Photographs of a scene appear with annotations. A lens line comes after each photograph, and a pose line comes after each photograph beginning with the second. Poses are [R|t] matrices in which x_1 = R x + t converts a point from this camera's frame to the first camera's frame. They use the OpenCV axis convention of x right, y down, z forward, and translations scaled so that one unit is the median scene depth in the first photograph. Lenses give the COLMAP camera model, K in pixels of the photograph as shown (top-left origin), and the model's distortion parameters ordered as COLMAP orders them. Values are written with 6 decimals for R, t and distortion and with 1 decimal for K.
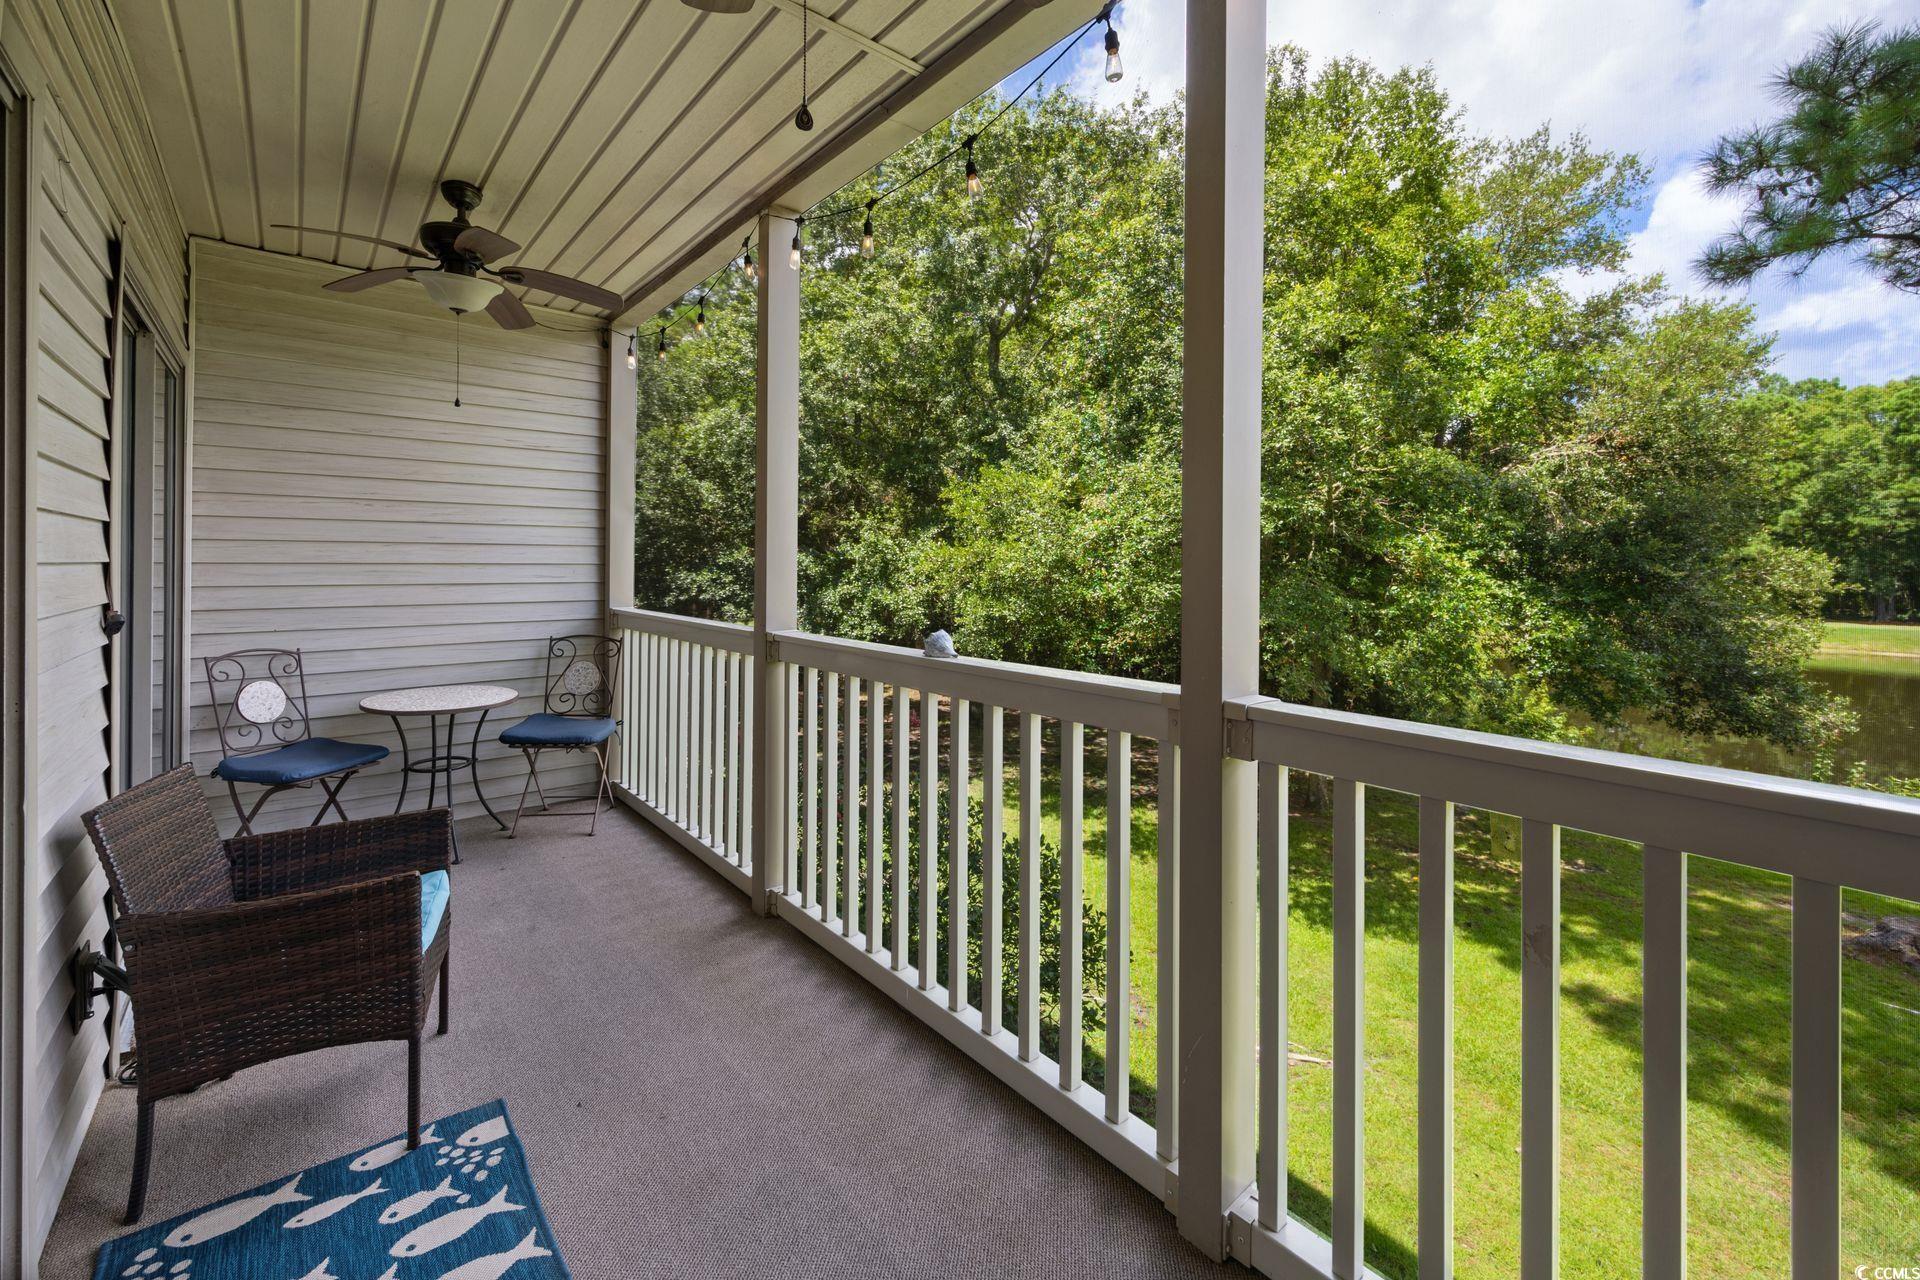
lens RADIAL K [[778.0, 0, 969.4], [0, 778.0, 565.7], [0, 0, 1]] dist [0.002740, -0.001118]
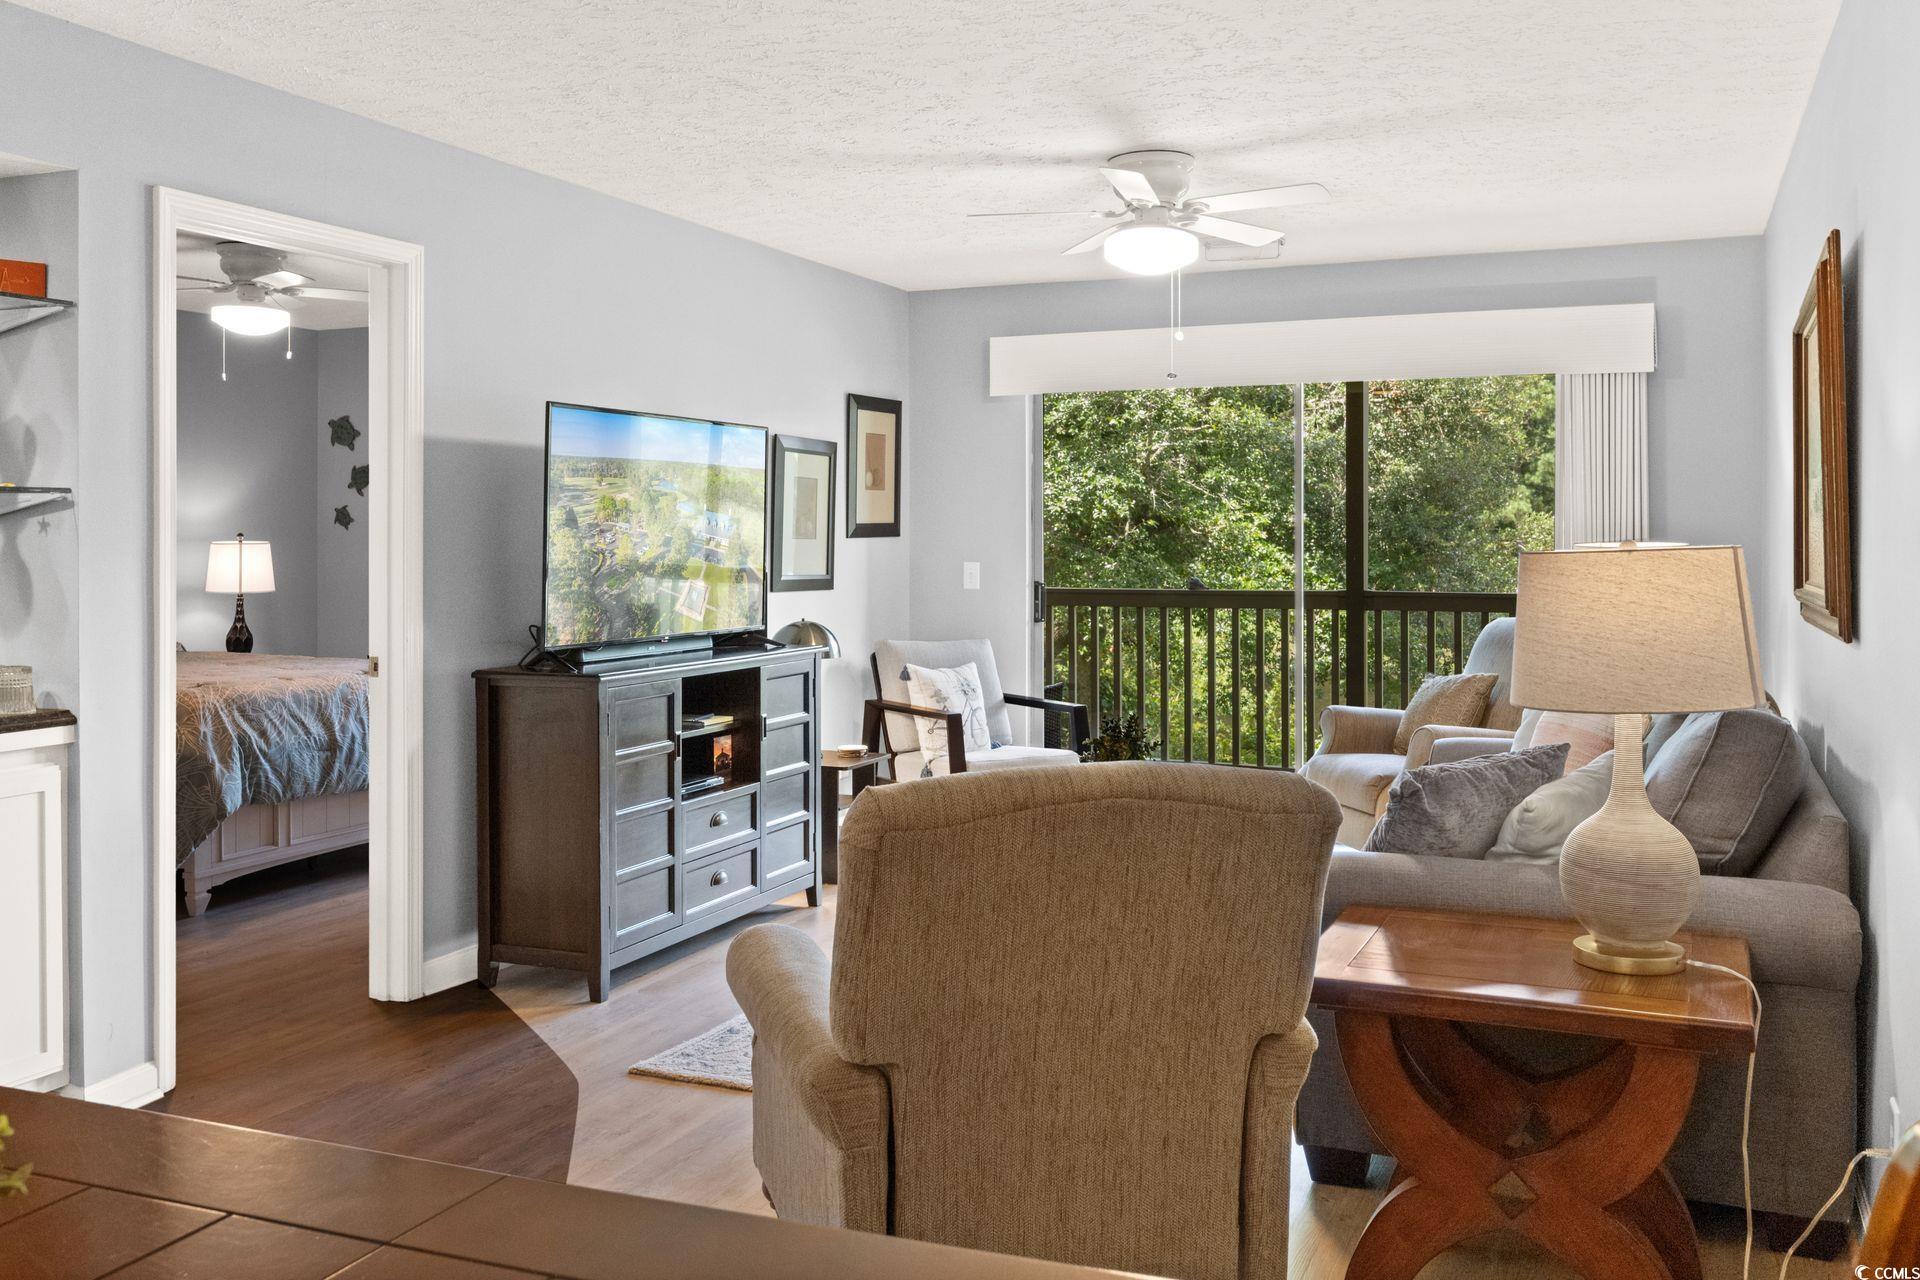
lens RADIAL K [[1587.3, 0, 960.8], [0, 1587.3, 564.3], [0, 0, 1]] dist [-0.003222, -0.004441]
pose [[0.898510, -0.018715, 0.438554, -0.435873], [0.012479, 0.999776, 0.017098, -0.004331], [-0.438776, -0.009890, 0.898542, -0.436059]]
